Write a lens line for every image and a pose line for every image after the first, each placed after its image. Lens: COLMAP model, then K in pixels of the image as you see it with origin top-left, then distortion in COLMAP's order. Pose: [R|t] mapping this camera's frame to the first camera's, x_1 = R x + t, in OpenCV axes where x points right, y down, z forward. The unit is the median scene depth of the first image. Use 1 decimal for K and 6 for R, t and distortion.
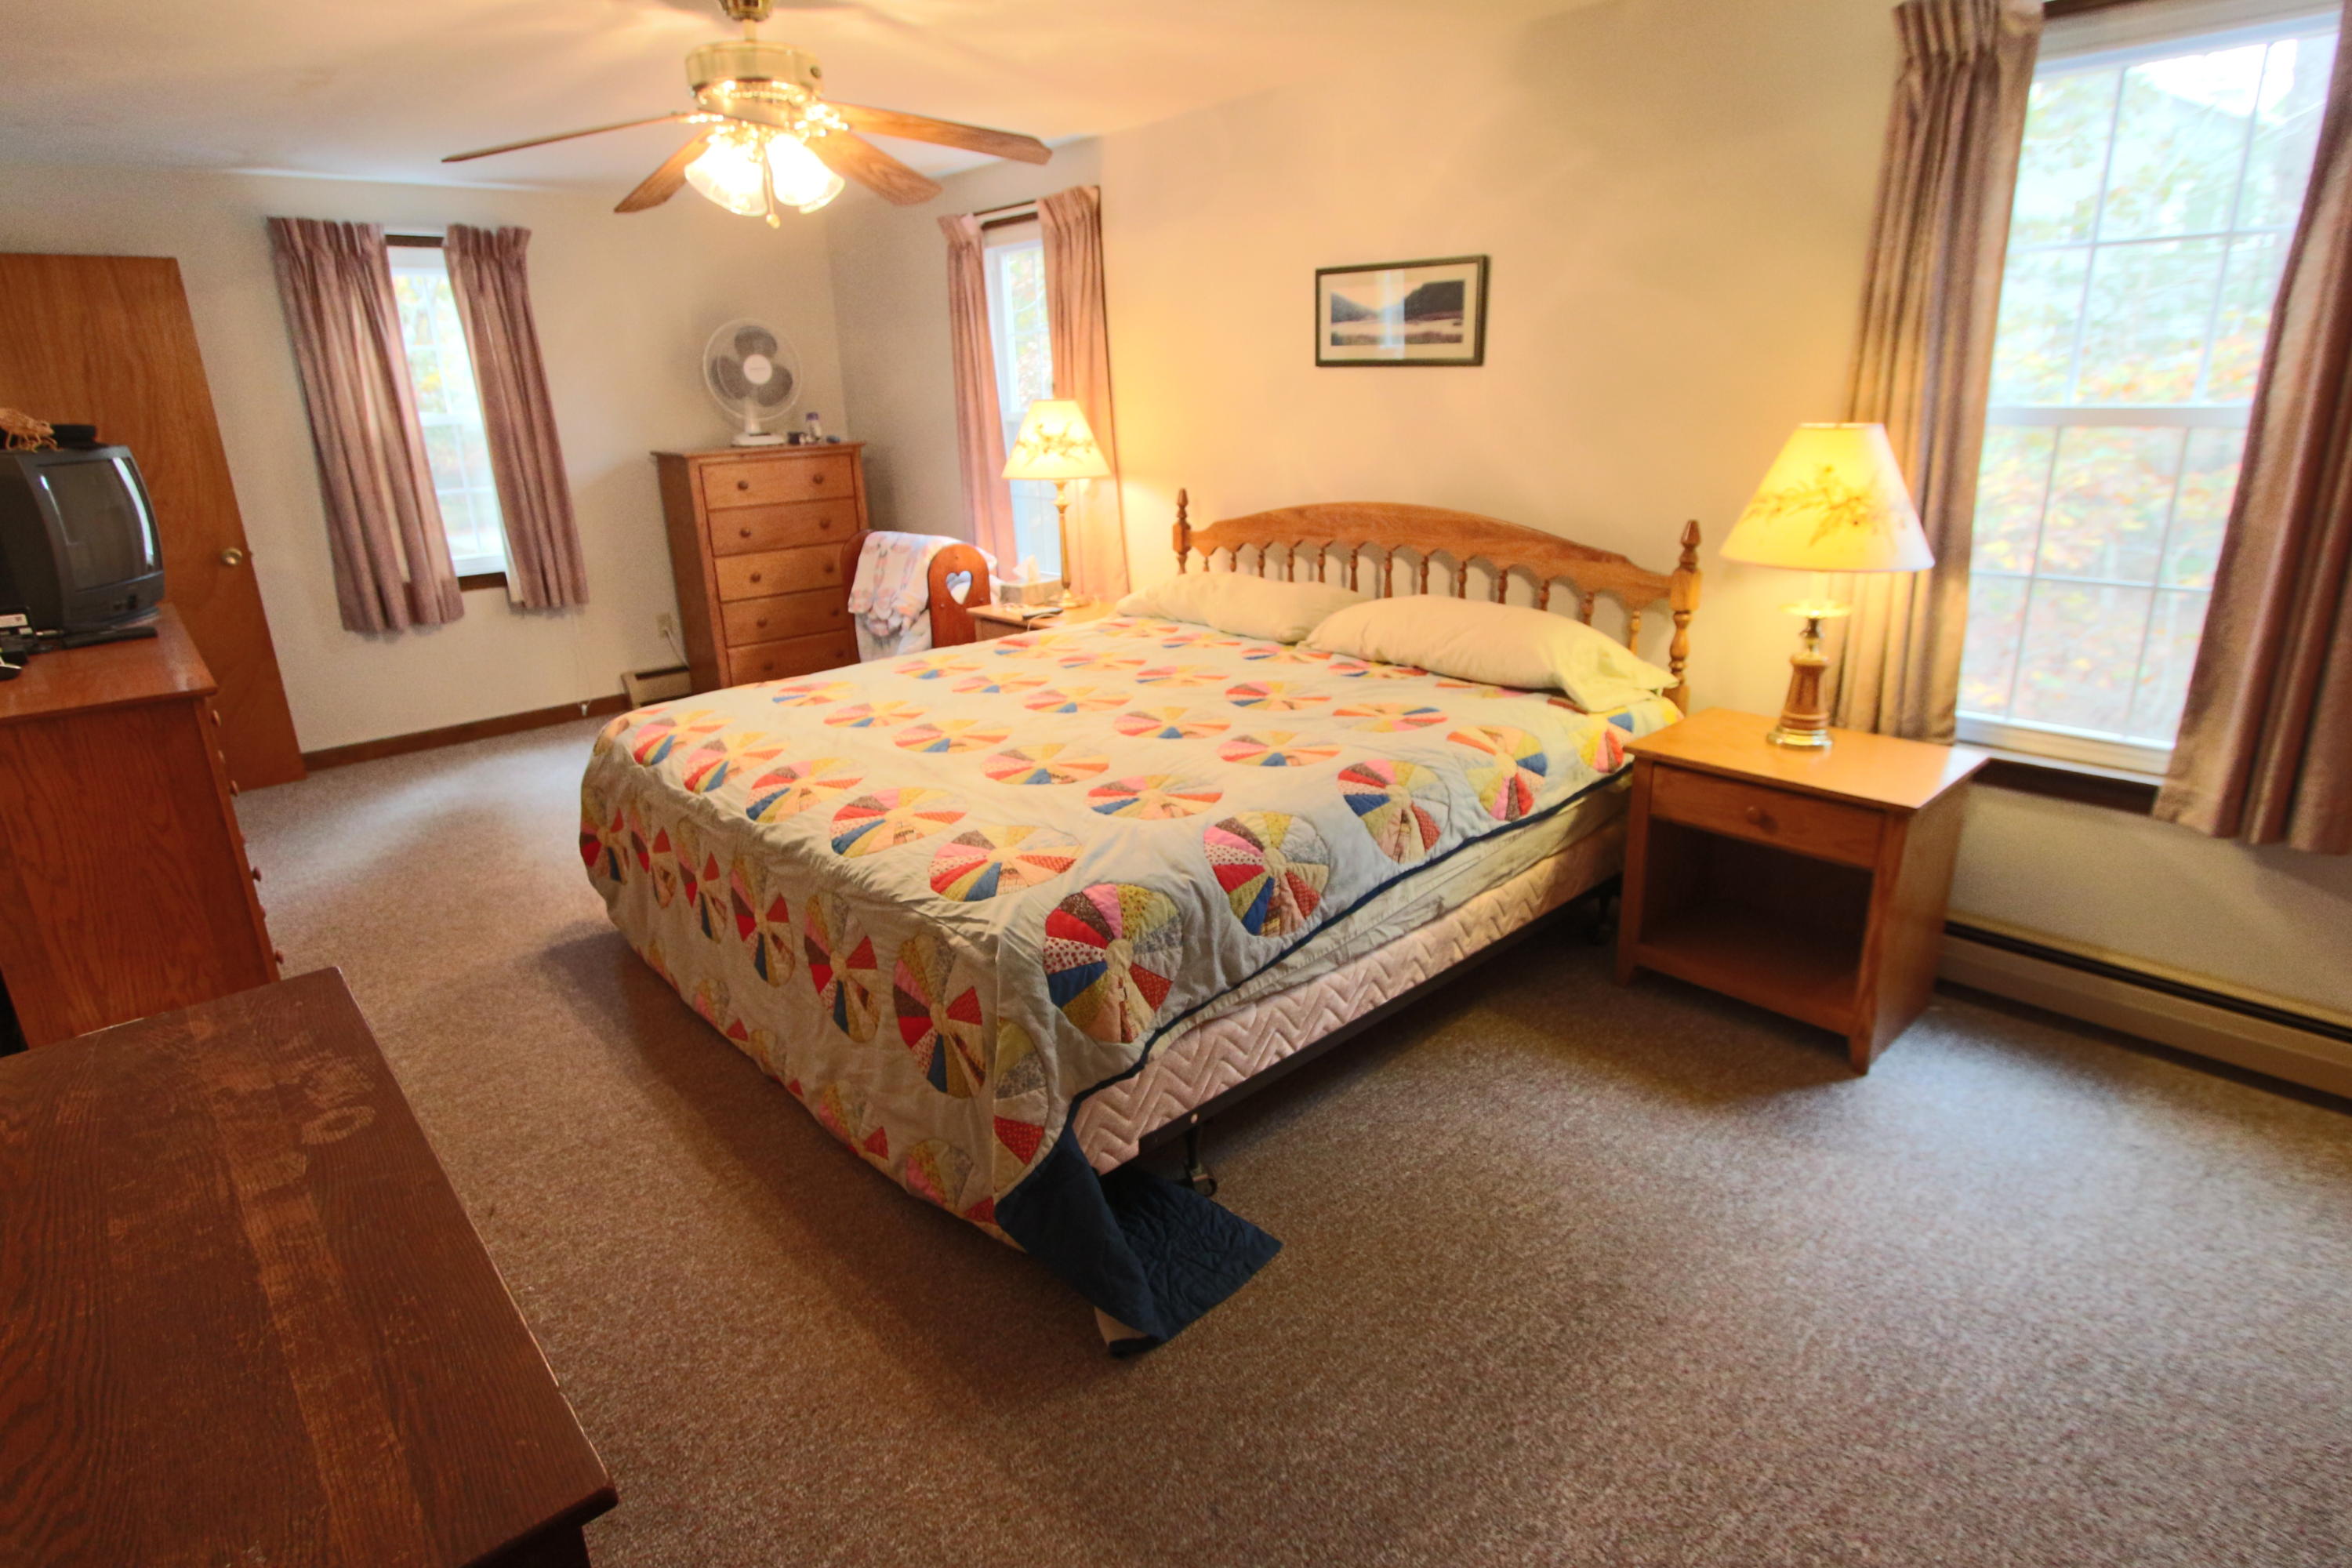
lens RADIAL K [[1218.2, 0, 1182.0], [0, 1218.2, 782.9], [0, 0, 1]] dist [-0.030866, 0.012804]
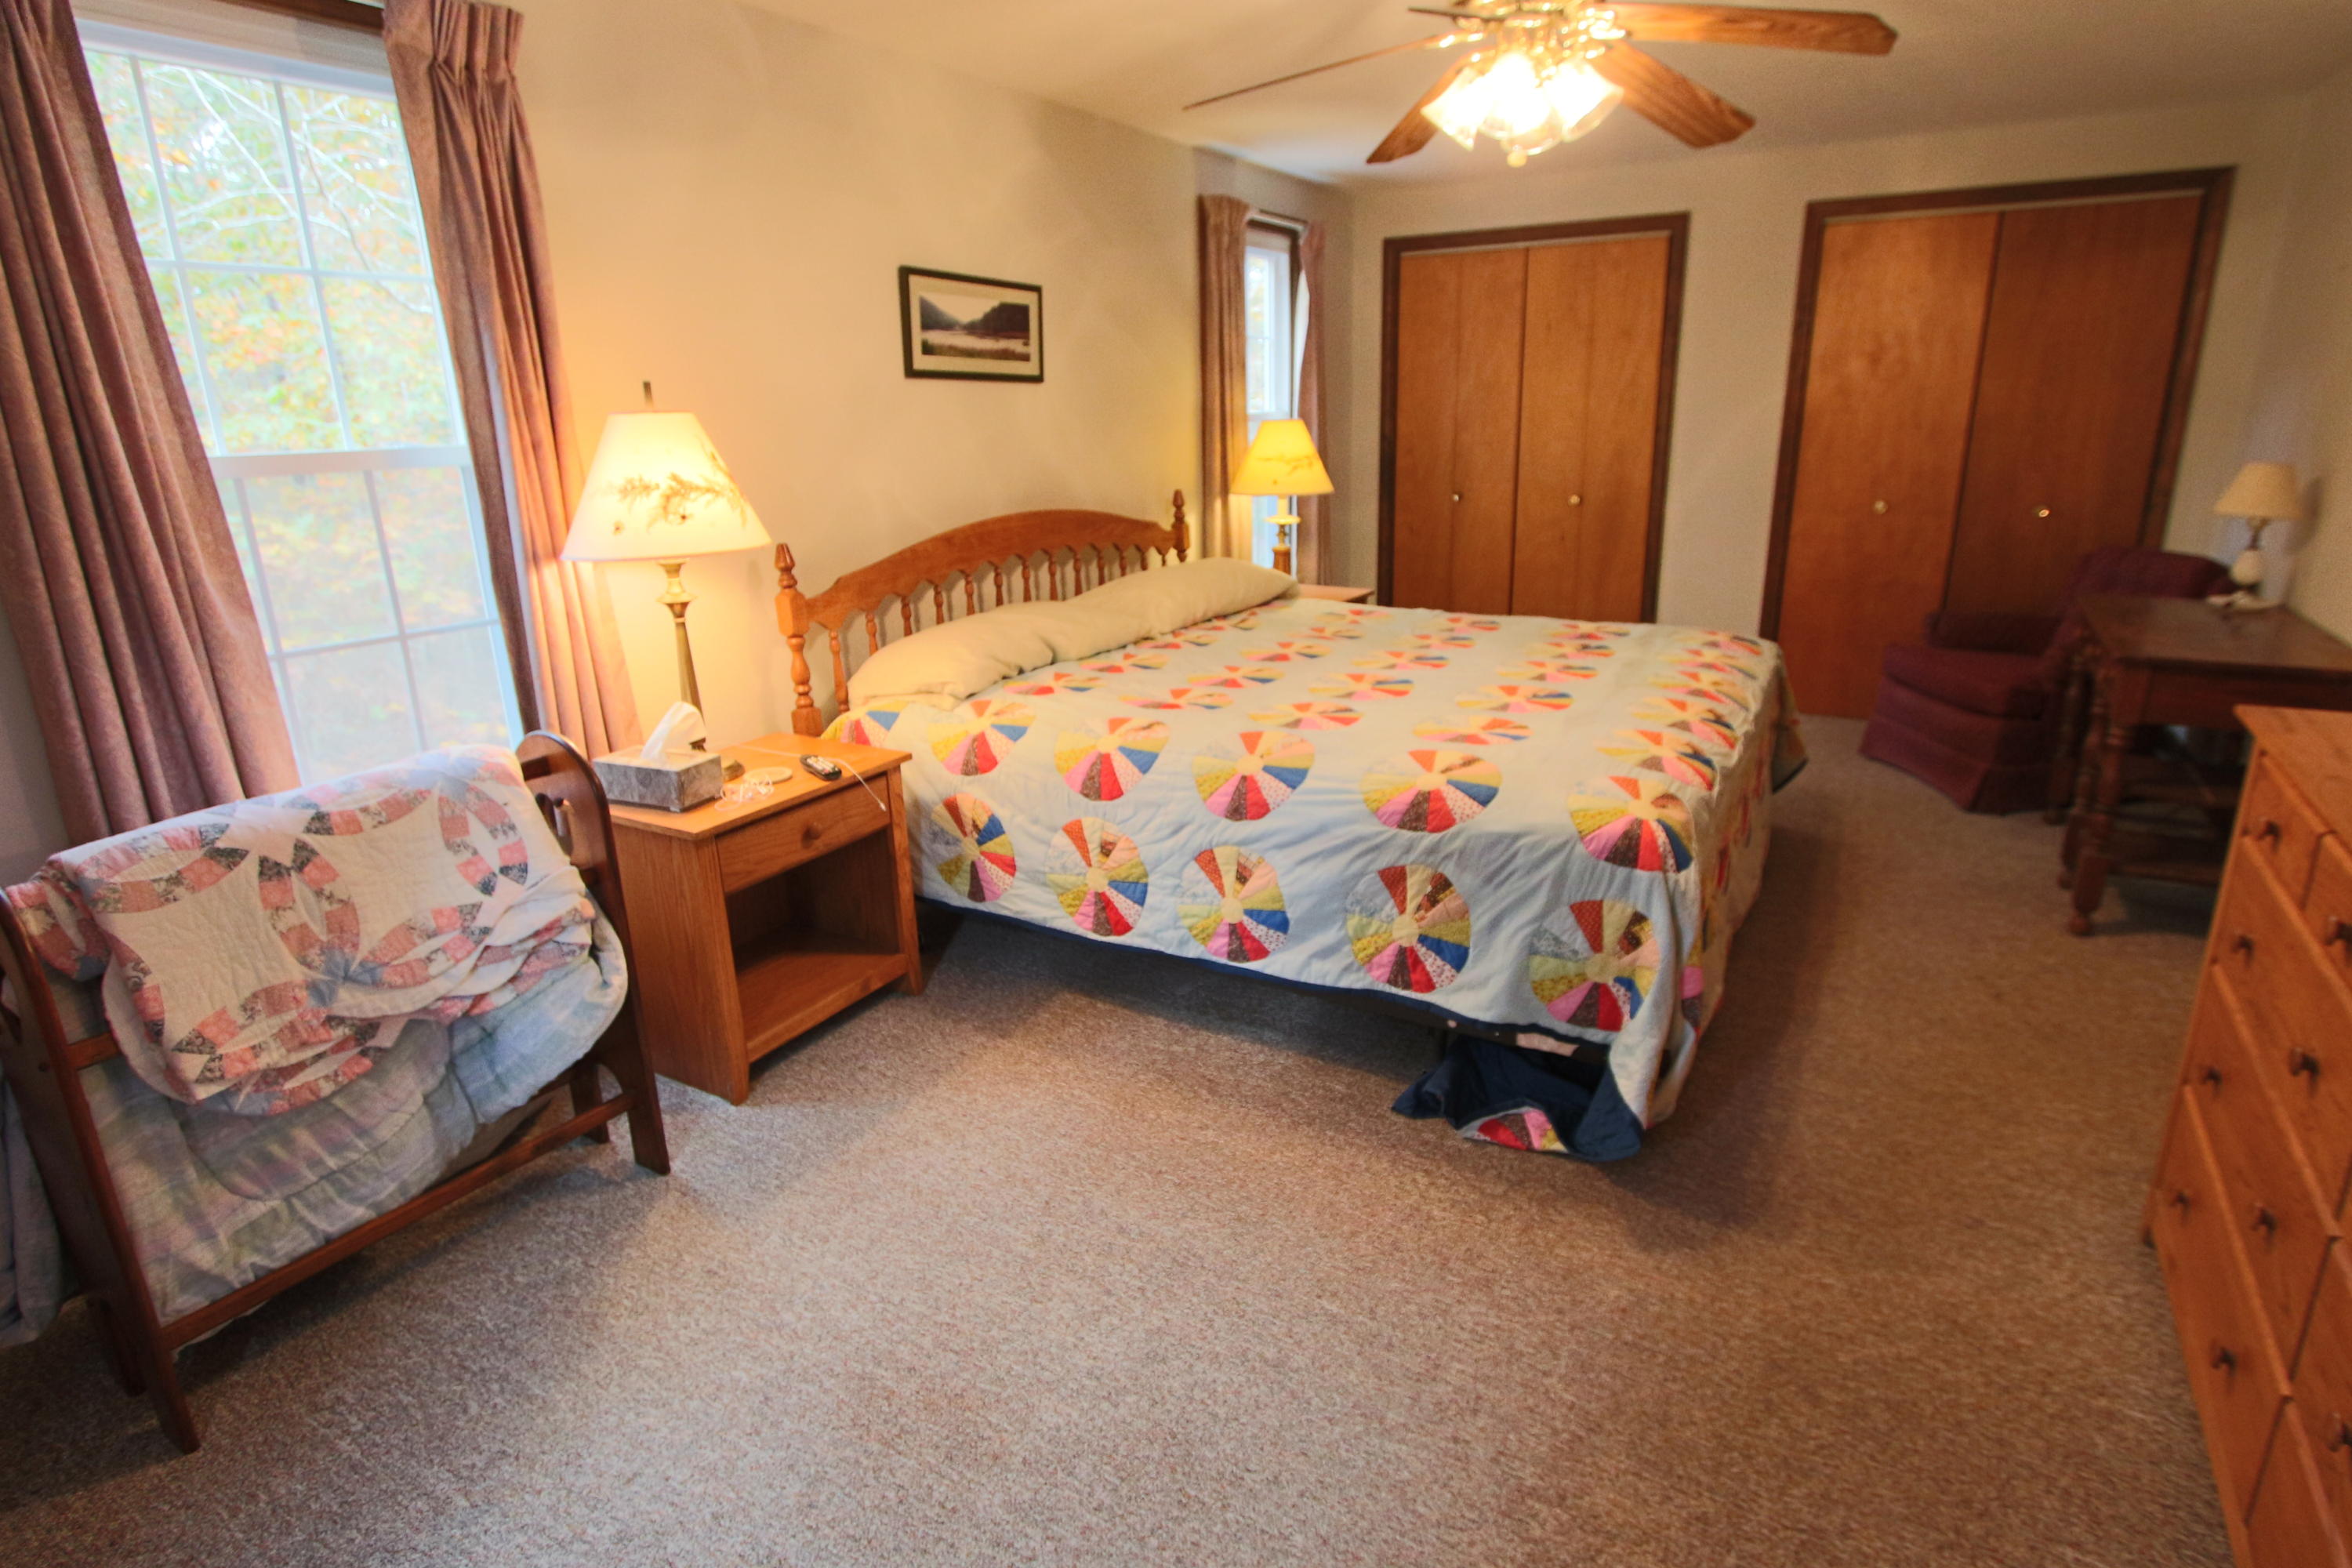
lens RADIAL K [[1218.2, 0, 1182.0], [0, 1218.2, 782.9], [0, 0, 1]] dist [-0.030866, 0.012804]
pose [[-0.293557, -0.247885, 0.923243, -0.903358], [0.329768, 0.880250, 0.341195, -0.347612], [-0.897261, 0.404616, -0.176659, 1.195661]]
